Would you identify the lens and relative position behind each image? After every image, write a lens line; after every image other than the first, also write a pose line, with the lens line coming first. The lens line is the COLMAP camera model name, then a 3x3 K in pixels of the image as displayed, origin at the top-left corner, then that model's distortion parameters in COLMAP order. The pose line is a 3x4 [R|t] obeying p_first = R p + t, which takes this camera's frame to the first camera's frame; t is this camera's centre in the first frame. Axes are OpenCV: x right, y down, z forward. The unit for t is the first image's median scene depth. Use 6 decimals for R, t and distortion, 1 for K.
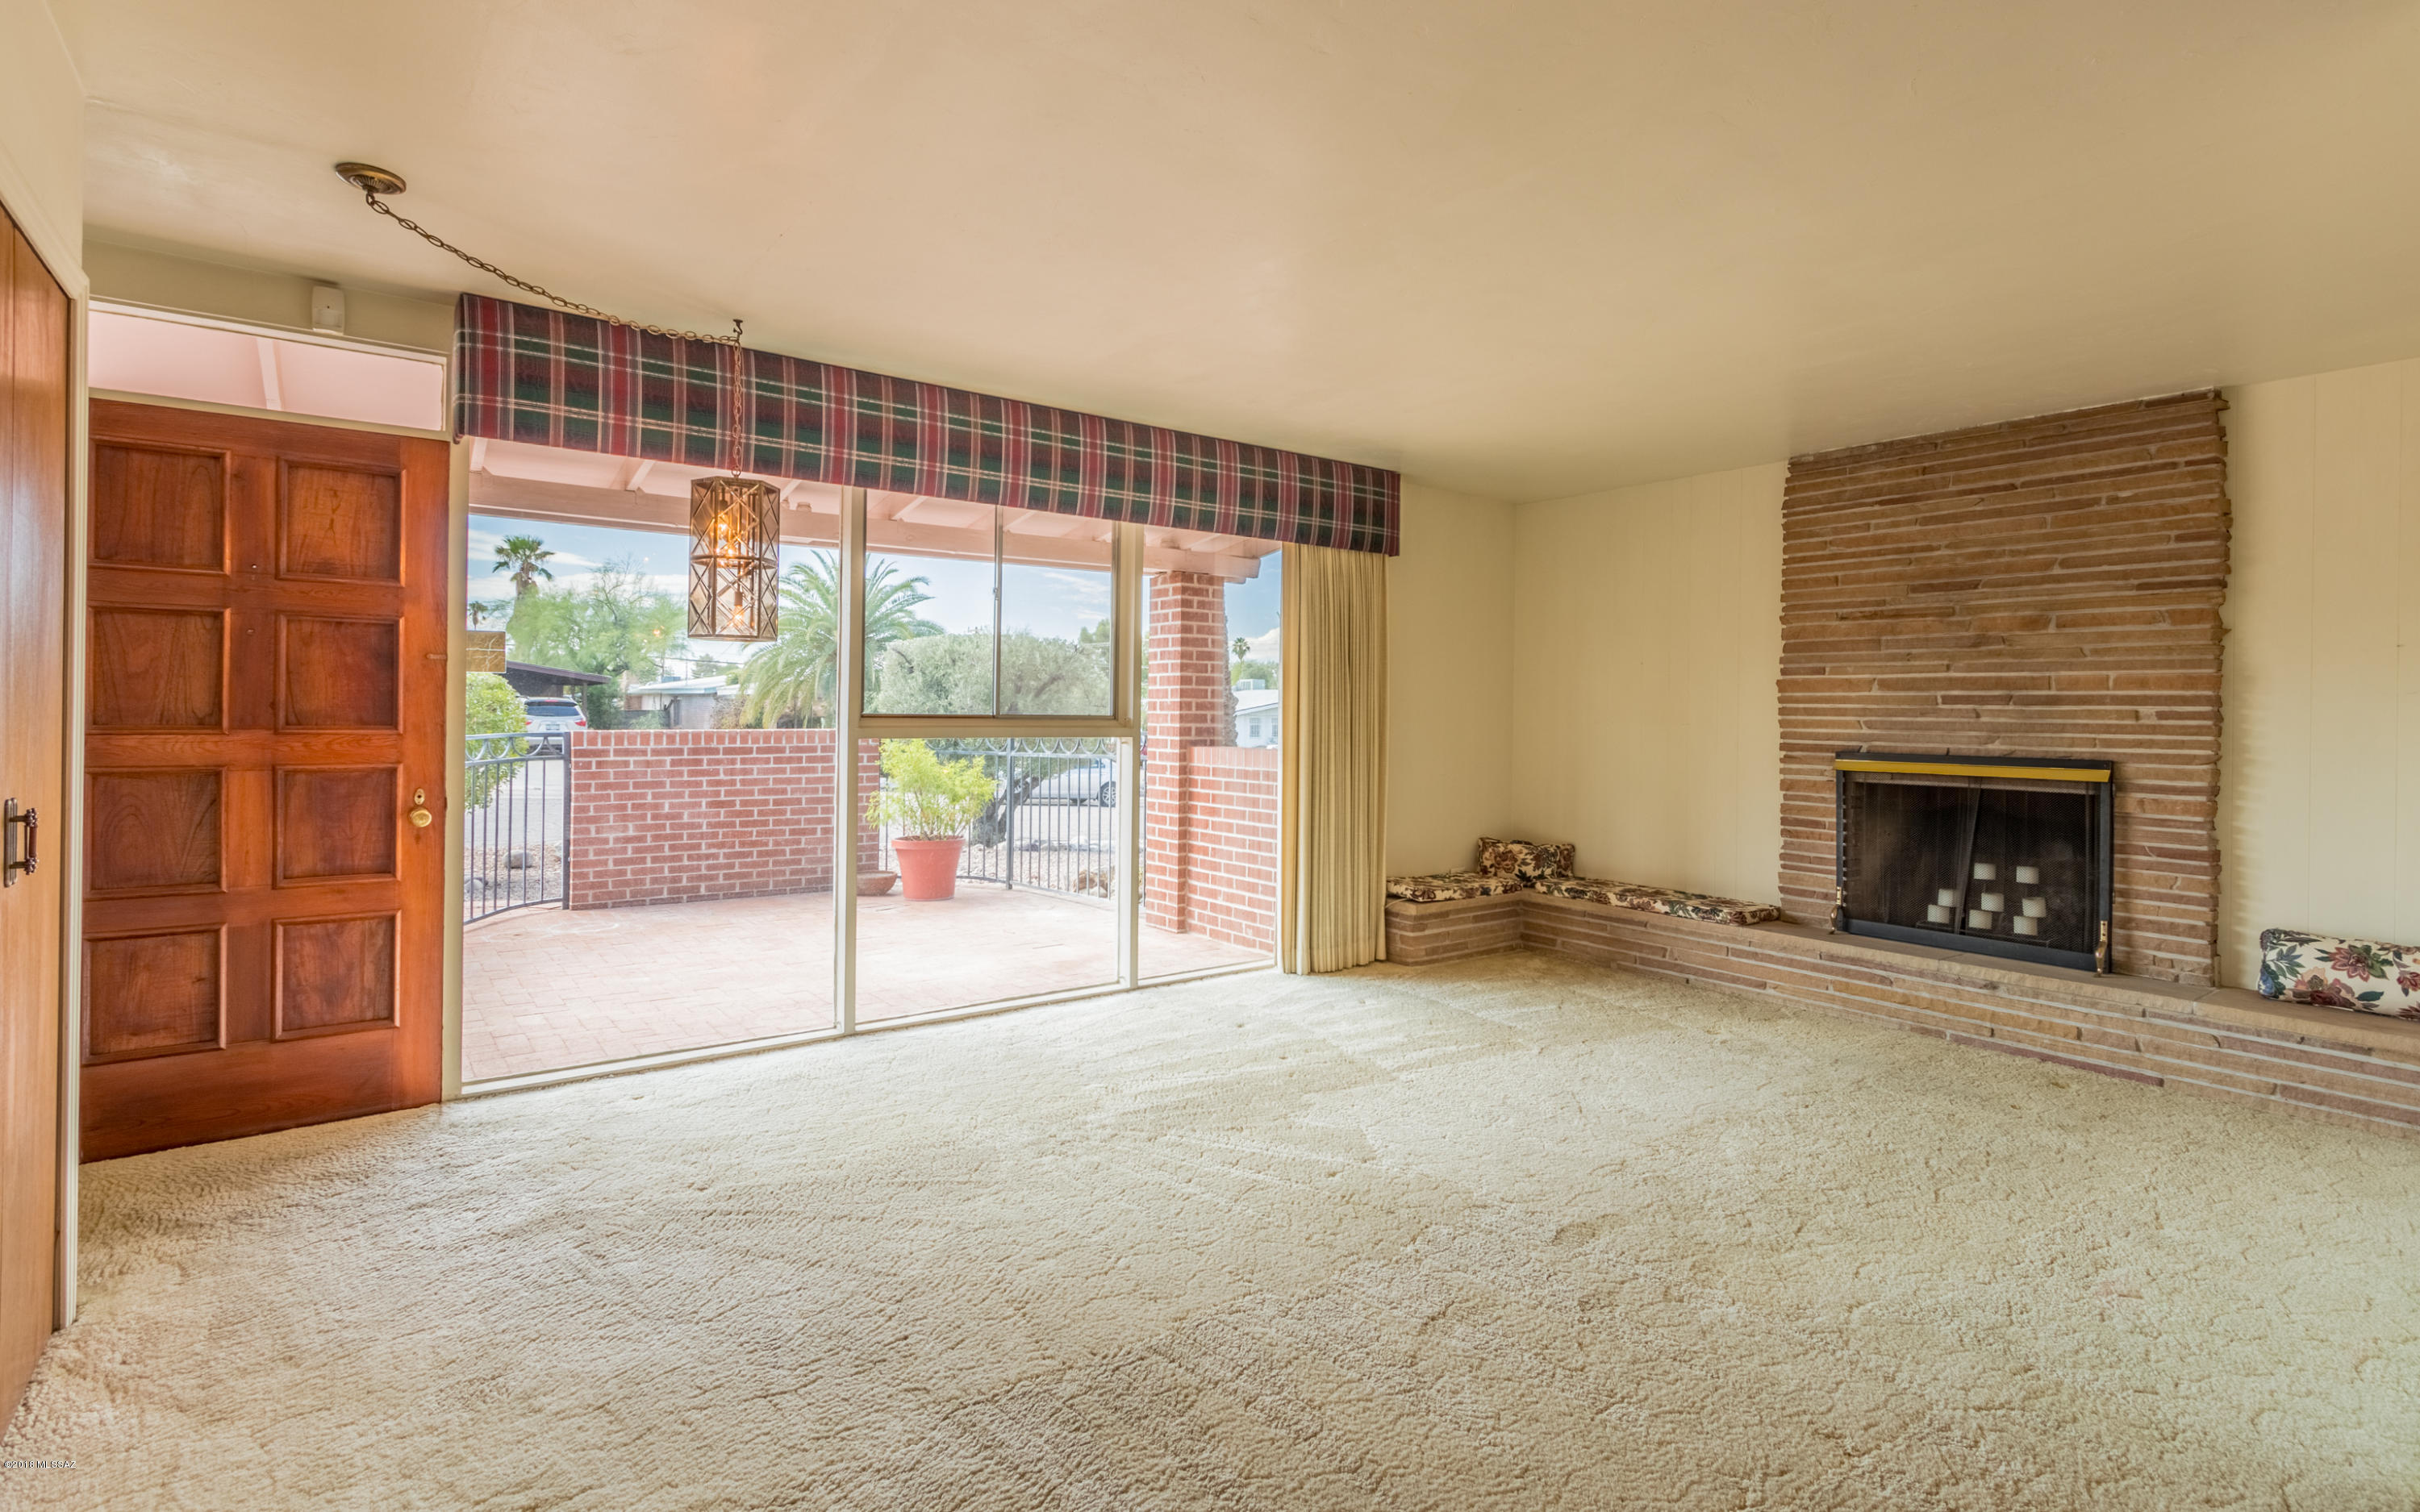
lens RADIAL K [[1134.4, 0, 1198.2], [0, 1134.4, 702.1], [0, 0, 1]] dist [0.001545, 0.000003]
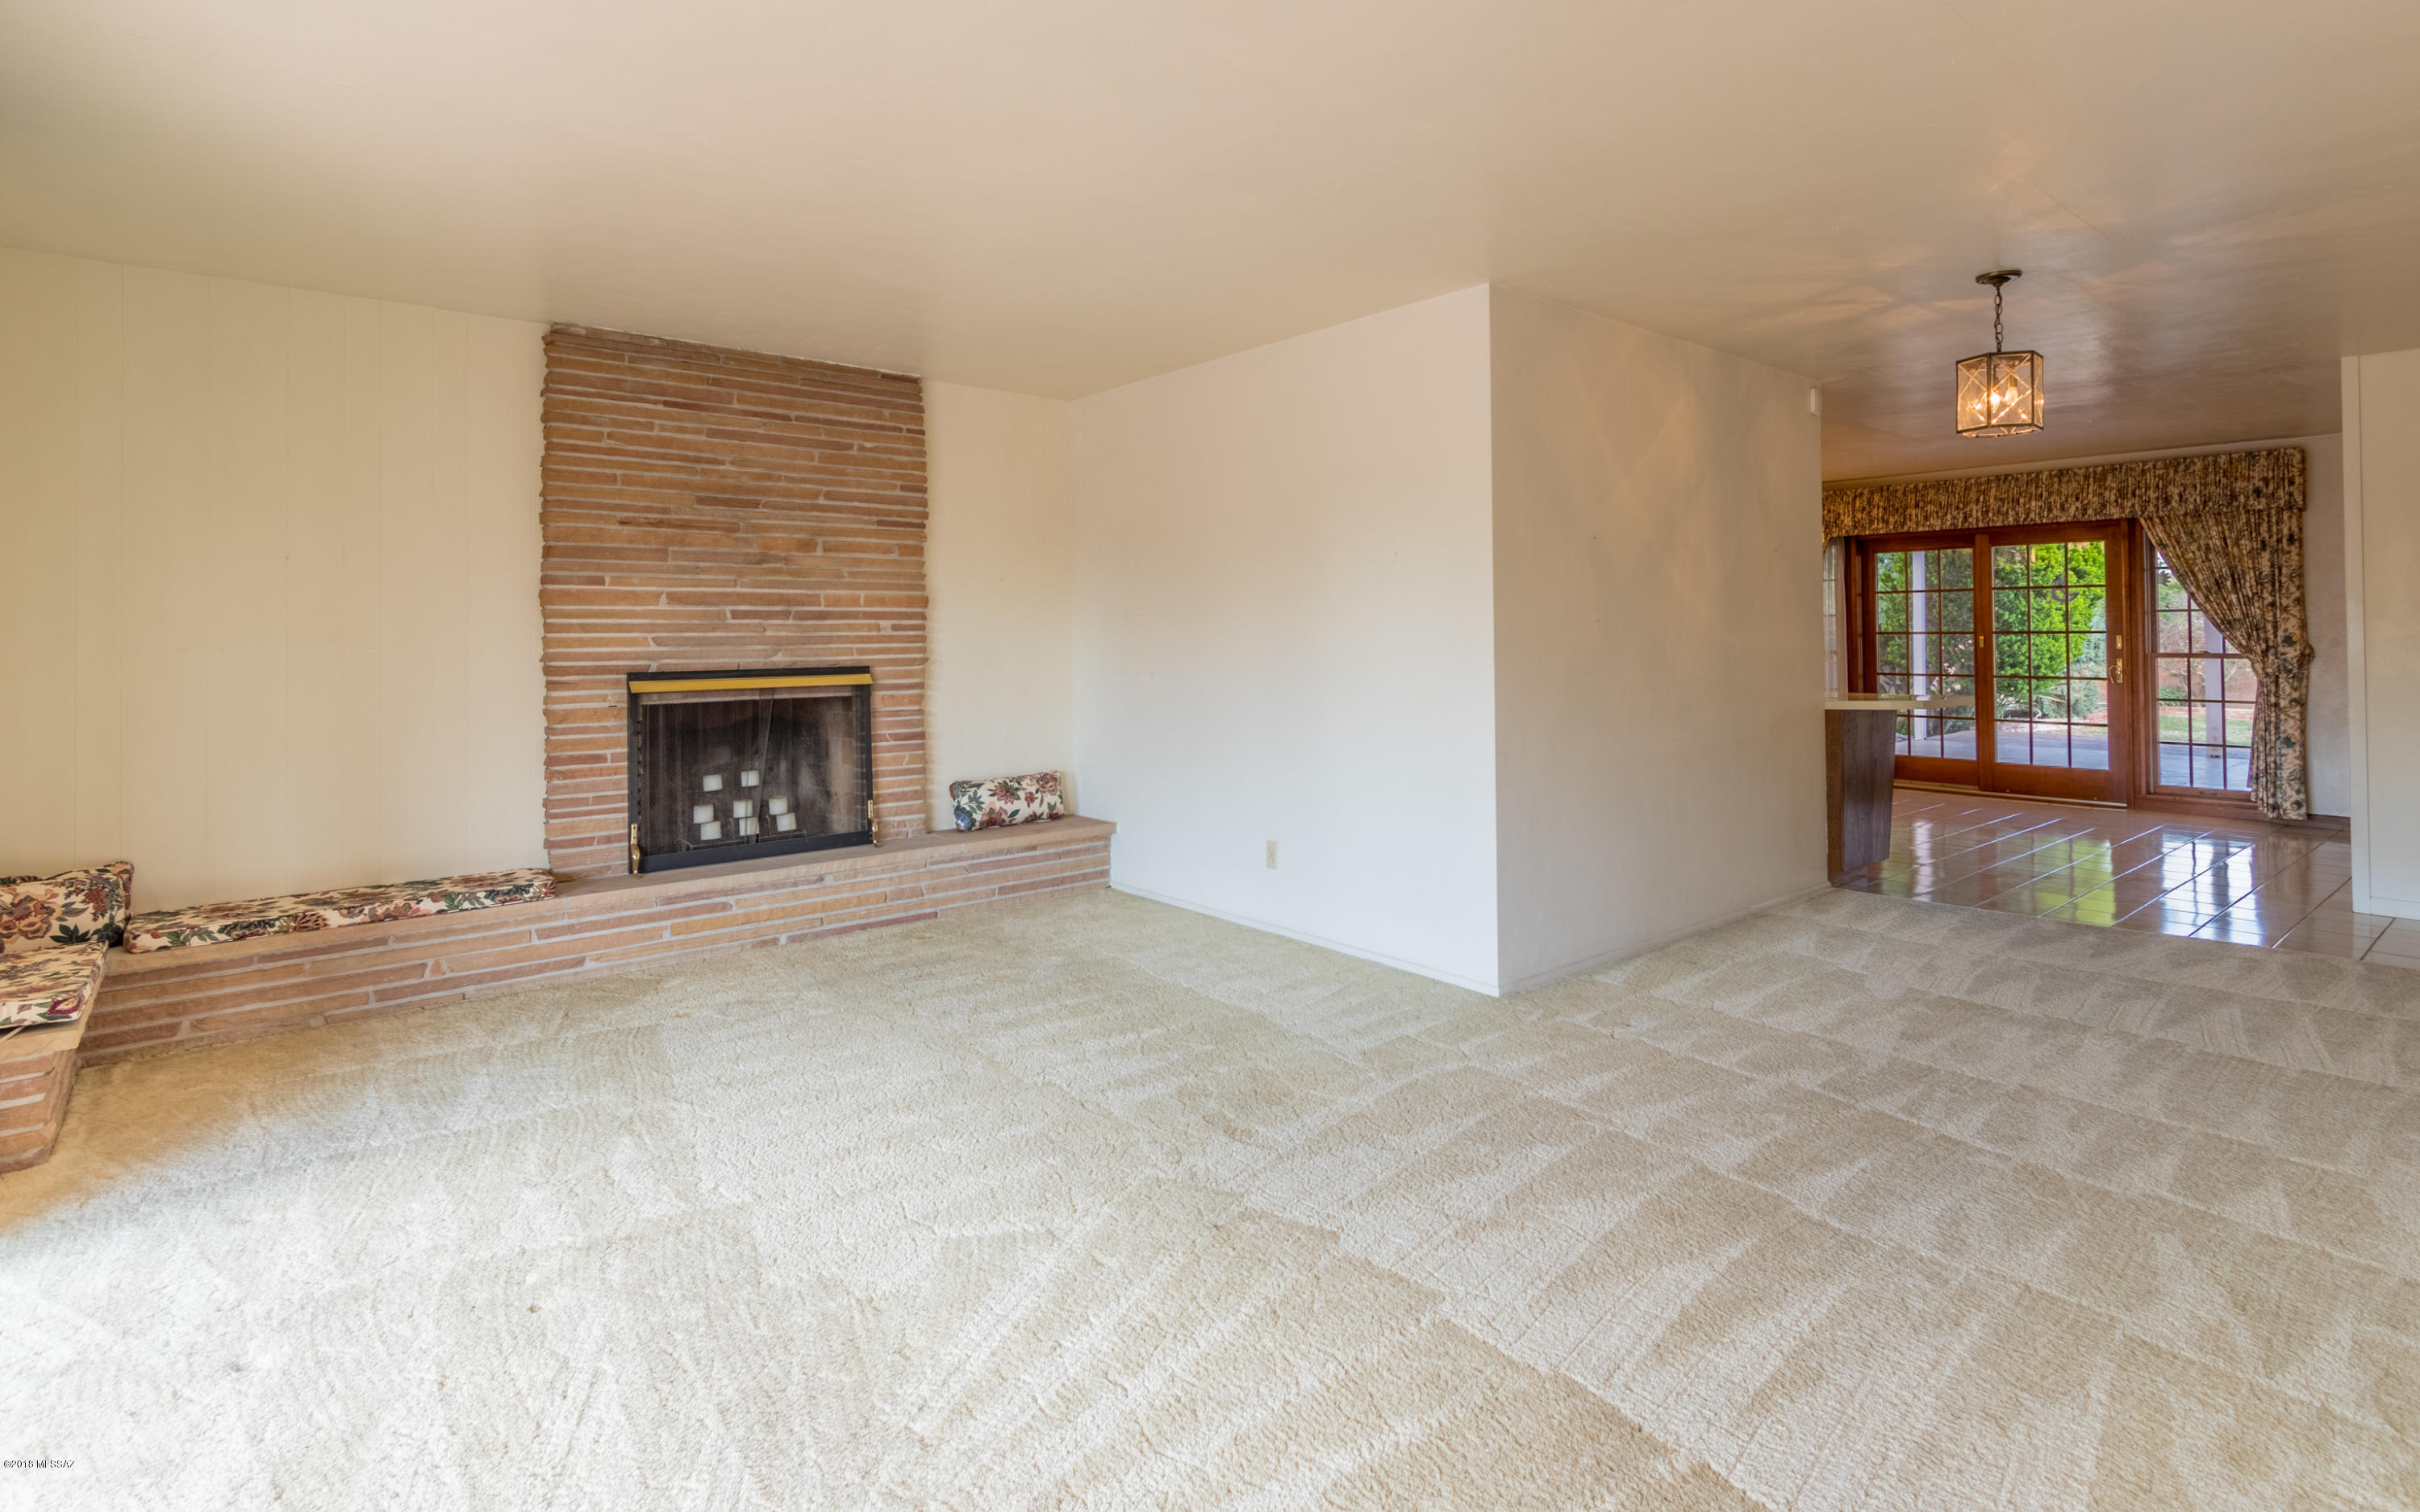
lens RADIAL K [[1169.7, 0, 1247.8], [0, 1169.7, 617.3], [0, 0, 1]] dist [0.001642, -0.000601]
pose [[-0.069899, 0.003367, 0.997548, -0.437230], [0.002492, 0.999992, -0.003201, 0.005007], [-0.997551, 0.002262, -0.069907, 0.661508]]
